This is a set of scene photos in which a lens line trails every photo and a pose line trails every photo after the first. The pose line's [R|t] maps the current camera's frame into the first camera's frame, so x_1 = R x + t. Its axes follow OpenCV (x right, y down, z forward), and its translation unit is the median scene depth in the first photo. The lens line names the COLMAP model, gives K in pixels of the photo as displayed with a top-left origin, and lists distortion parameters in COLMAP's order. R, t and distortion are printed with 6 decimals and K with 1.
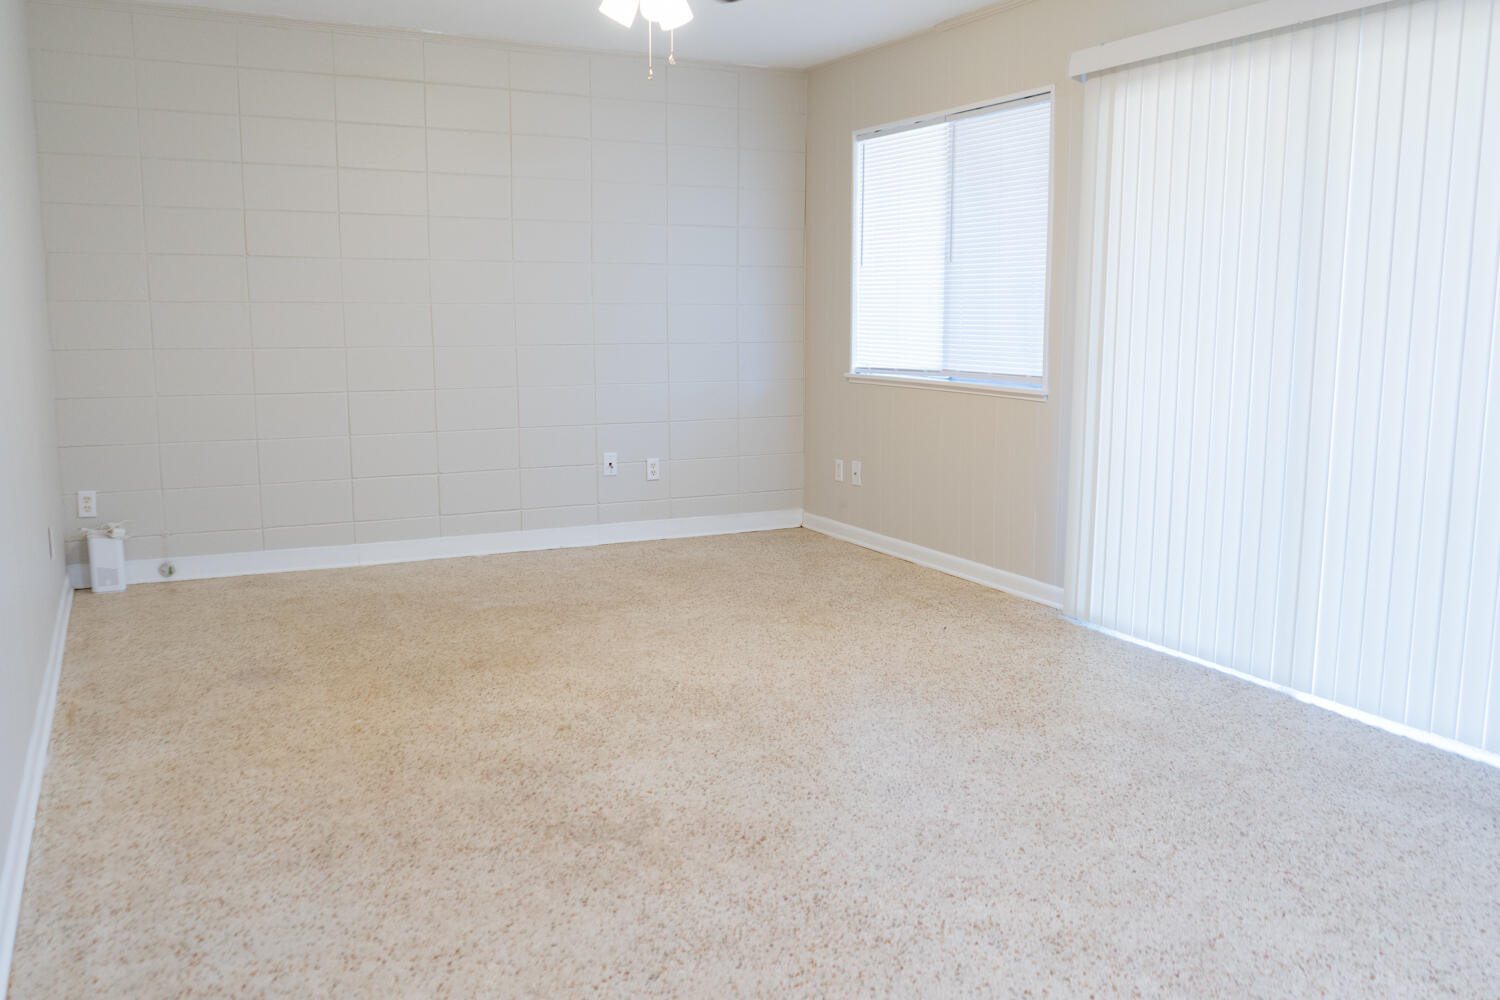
lens RADIAL K [[1285.2, 0, 750.0], [0, 1285.2, 500.0], [0, 0, 1]] dist [-0.017241, 0.005835]
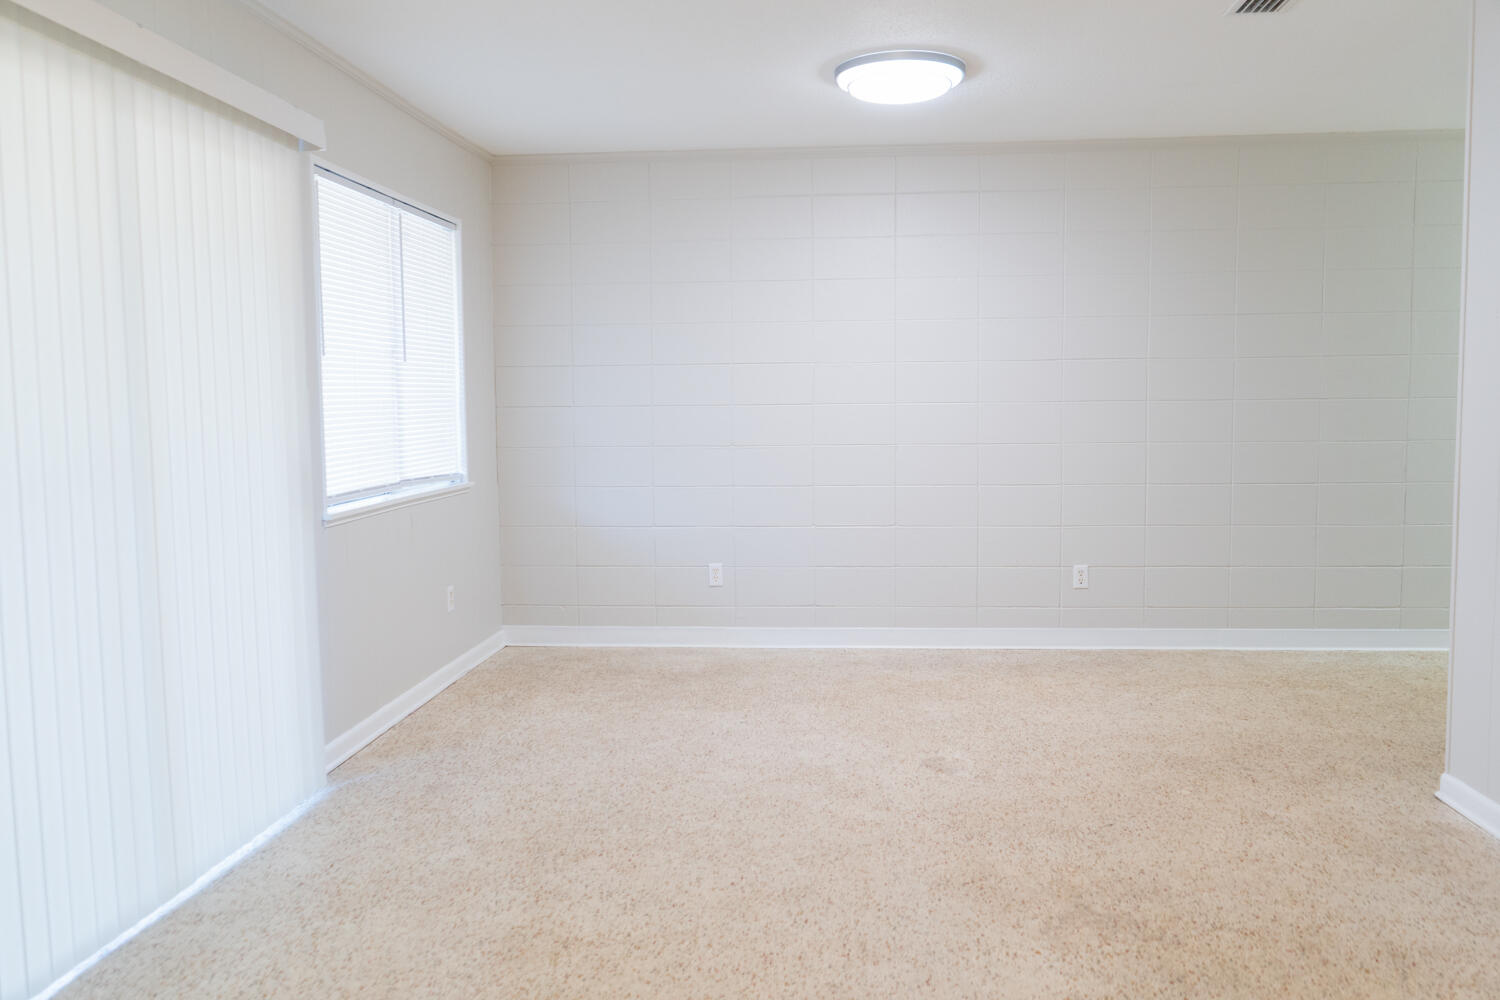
lens RADIAL K [[1247.1, 0, 750.0], [0, 1247.1, 500.0], [0, 0, 1]] dist [-0.006426, 0.003426]
pose [[-0.860588, -0.031578, 0.508323, -0.332659], [0.085898, 0.974779, 0.205980, -0.271997], [-0.502006, 0.220928, -0.836170, 1.736512]]
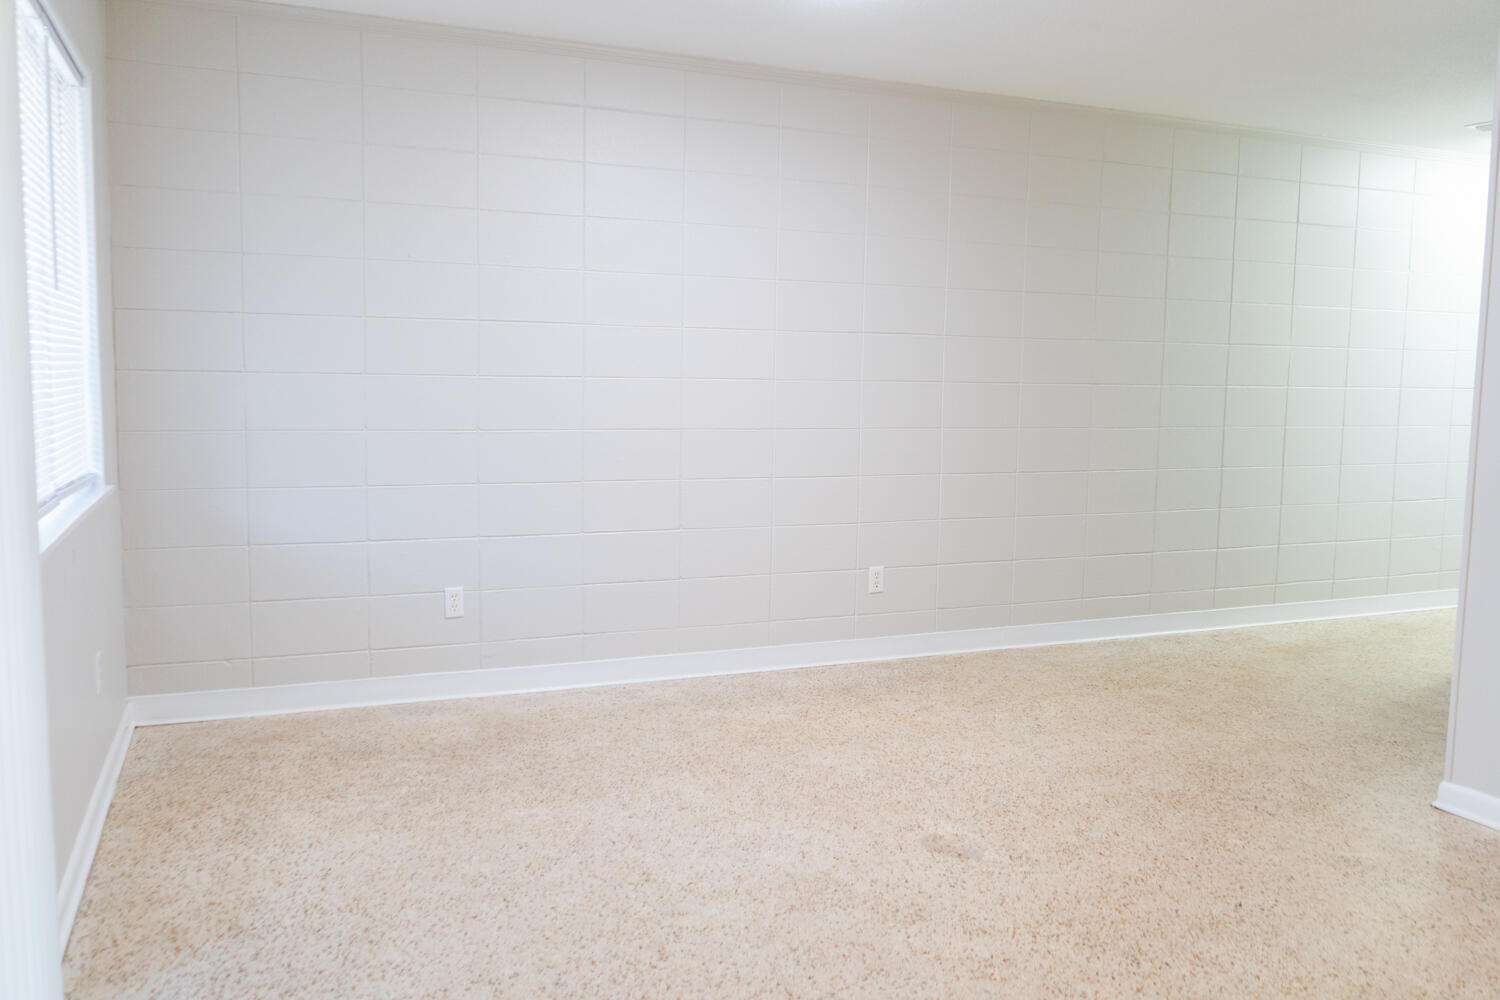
lens RADIAL K [[1235.5, 0, 792.1], [0, 1235.5, 500.3], [0, 0, 1]] dist [-0.011146, 0.004483]
pose [[-0.999174, -0.018261, 0.036300, 0.241475], [-0.008889, 0.969919, 0.243266, -0.231690], [-0.039650, 0.242742, -0.969280, 1.517180]]
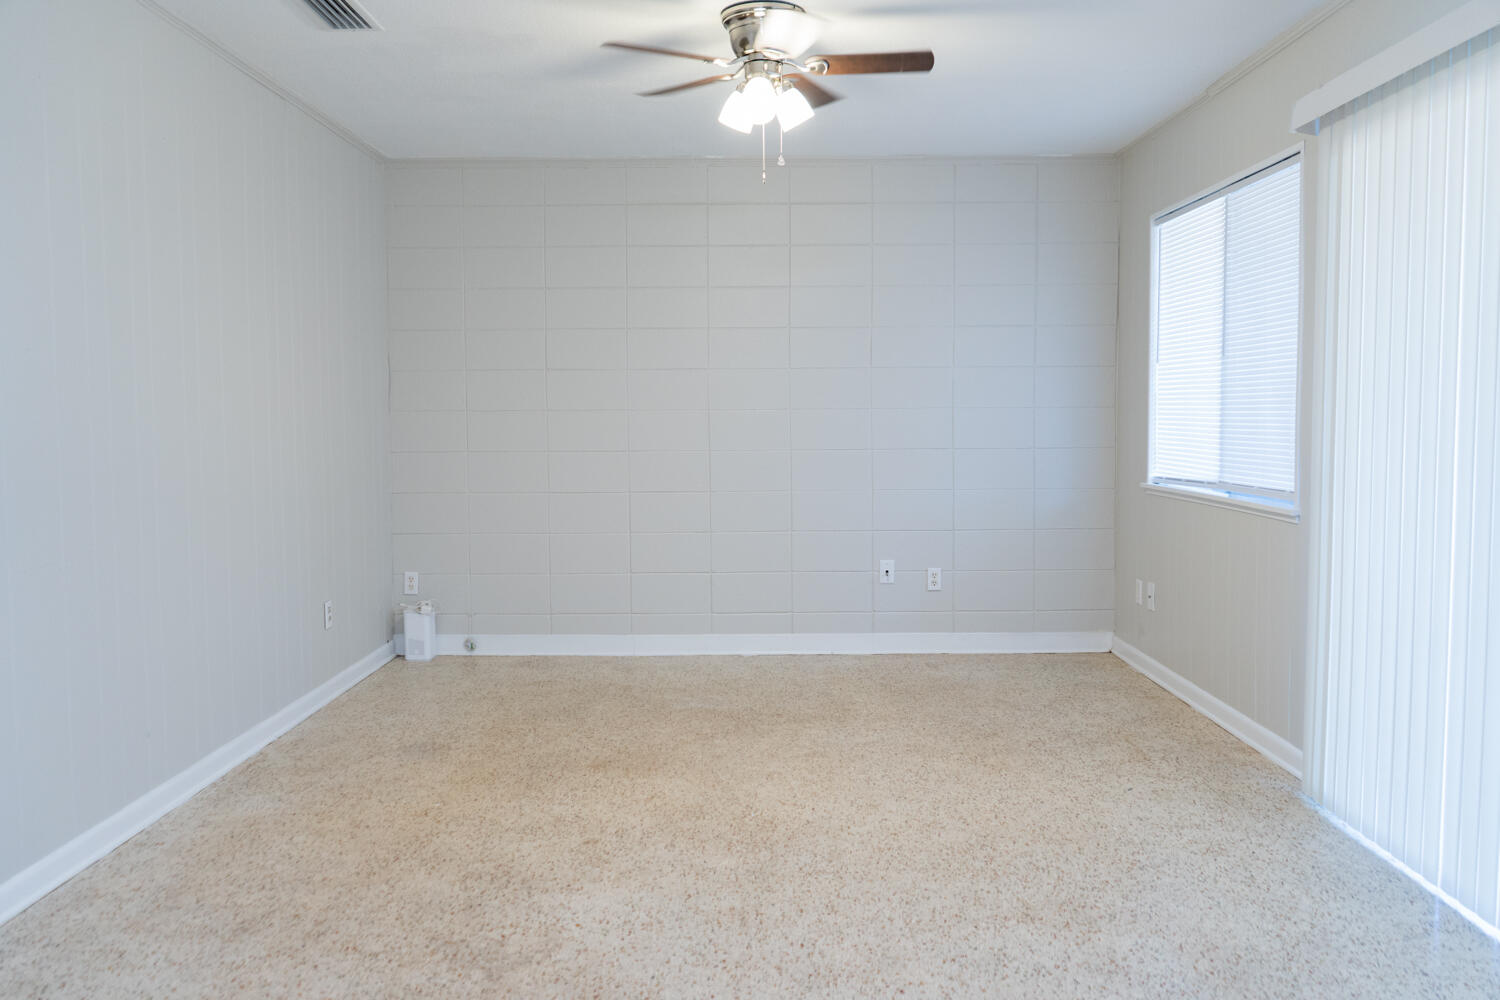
lens RADIAL K [[1233.2, 0, 703.7], [0, 1233.2, 488.4], [0, 0, 1]] dist [-0.015218, 0.005917]
pose [[0.881520, 0.019873, -0.471728, 0.417921], [-0.060329, 0.995665, -0.070790, -0.032825], [0.468276, 0.090862, 0.878898, 0.218429]]
